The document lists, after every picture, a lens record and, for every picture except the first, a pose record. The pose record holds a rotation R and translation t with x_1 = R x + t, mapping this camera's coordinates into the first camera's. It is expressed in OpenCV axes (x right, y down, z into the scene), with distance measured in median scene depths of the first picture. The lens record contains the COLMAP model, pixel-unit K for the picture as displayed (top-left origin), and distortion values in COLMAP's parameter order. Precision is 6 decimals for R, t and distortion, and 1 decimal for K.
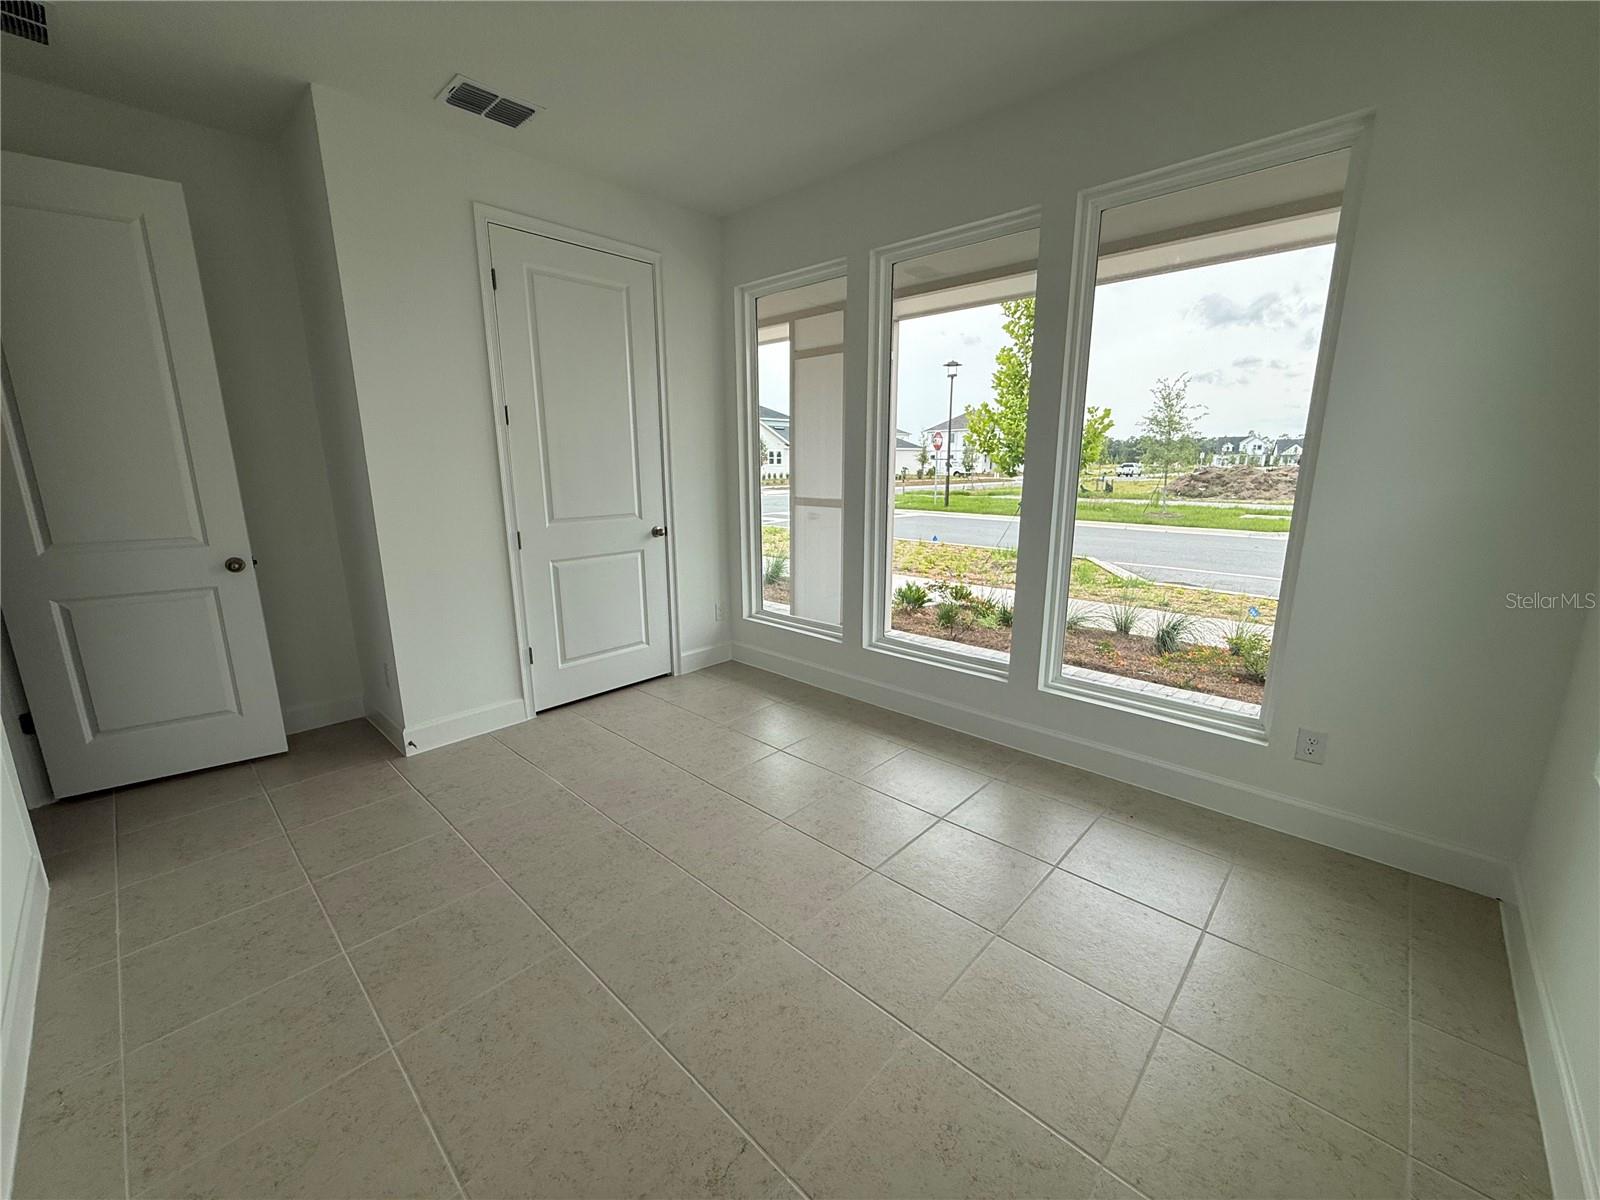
lens RADIAL K [[638.5, 0, 788.5], [0, 638.5, 592.3], [0, 0, 1]] dist [-0.000789, -0.000343]
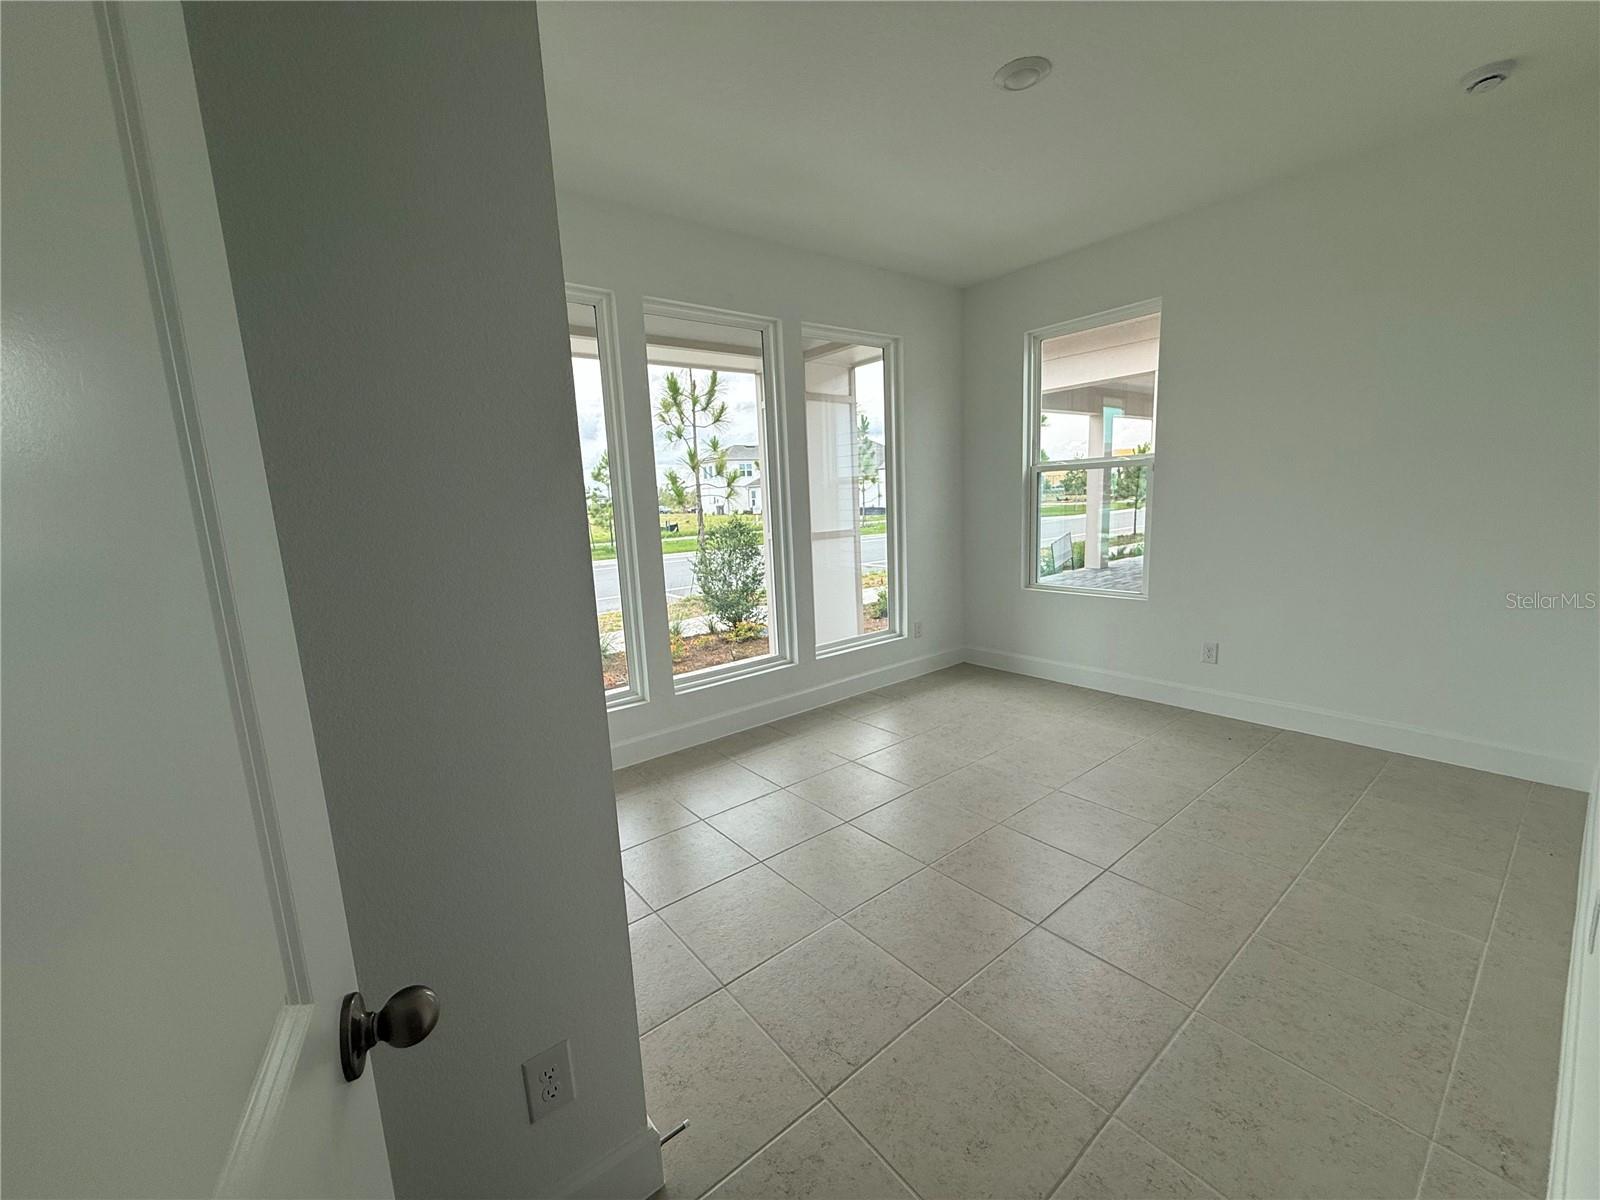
lens RADIAL K [[638.5, 0, 801.3], [0, 638.5, 610.6], [0, 0, 1]] dist [-0.000789, -0.000343]
pose [[0.135340, -0.173714, 0.975452, -1.106344], [0.244113, 0.960007, 0.137094, -0.172795], [-0.960256, 0.219566, 0.172333, 0.891920]]
